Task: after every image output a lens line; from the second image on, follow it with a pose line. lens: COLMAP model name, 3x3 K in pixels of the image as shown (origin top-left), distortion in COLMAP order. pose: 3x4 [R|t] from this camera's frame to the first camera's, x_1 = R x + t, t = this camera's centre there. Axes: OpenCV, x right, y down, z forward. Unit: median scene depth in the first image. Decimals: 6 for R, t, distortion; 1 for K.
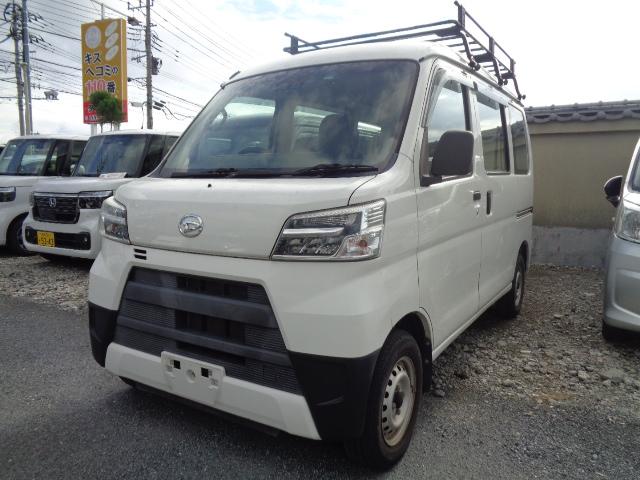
lens RADIAL K [[486.5, 0, 330.2], [0, 486.5, 241.1], [0, 0, 1]] dist [-0.000063, 0.000278]
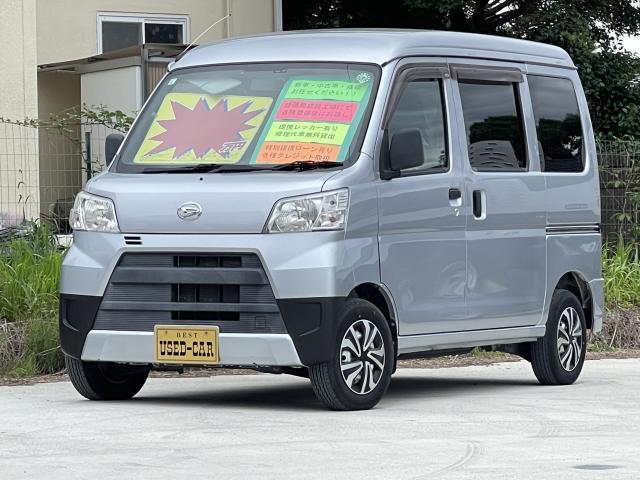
lens RADIAL K [[3158.6, 0, 320.0], [0, 3158.6, 240.0], [0, 0, 1]] dist [-0.051705, 7.250162]
pose [[0.997605, -0.002089, 0.069135, -0.489704], [0.010095, 0.993237, -0.115662, 0.917918], [-0.068426, 0.116083, 0.990880, -6.567872]]
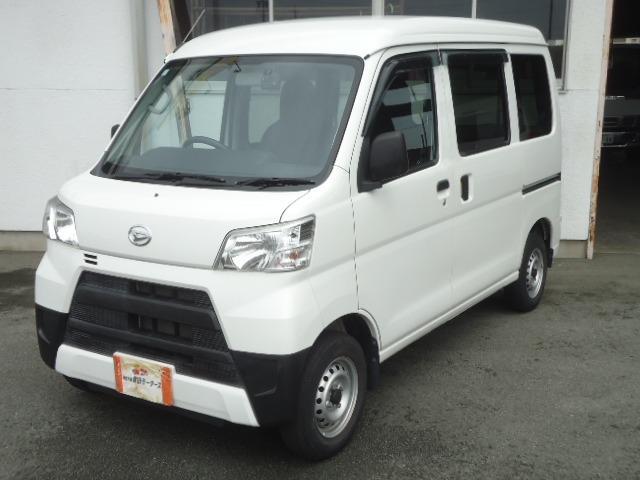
lens RADIAL K [[838.5, 0, 320.0], [0, 838.5, 240.0], [0, 0, 1]] dist [0.020973, 0.019342]
pose [[0.999372, -0.008533, -0.034377, 0.165904], [0.011176, 0.996933, 0.077459, -0.154353], [0.033611, -0.077795, 0.996403, -0.796805]]
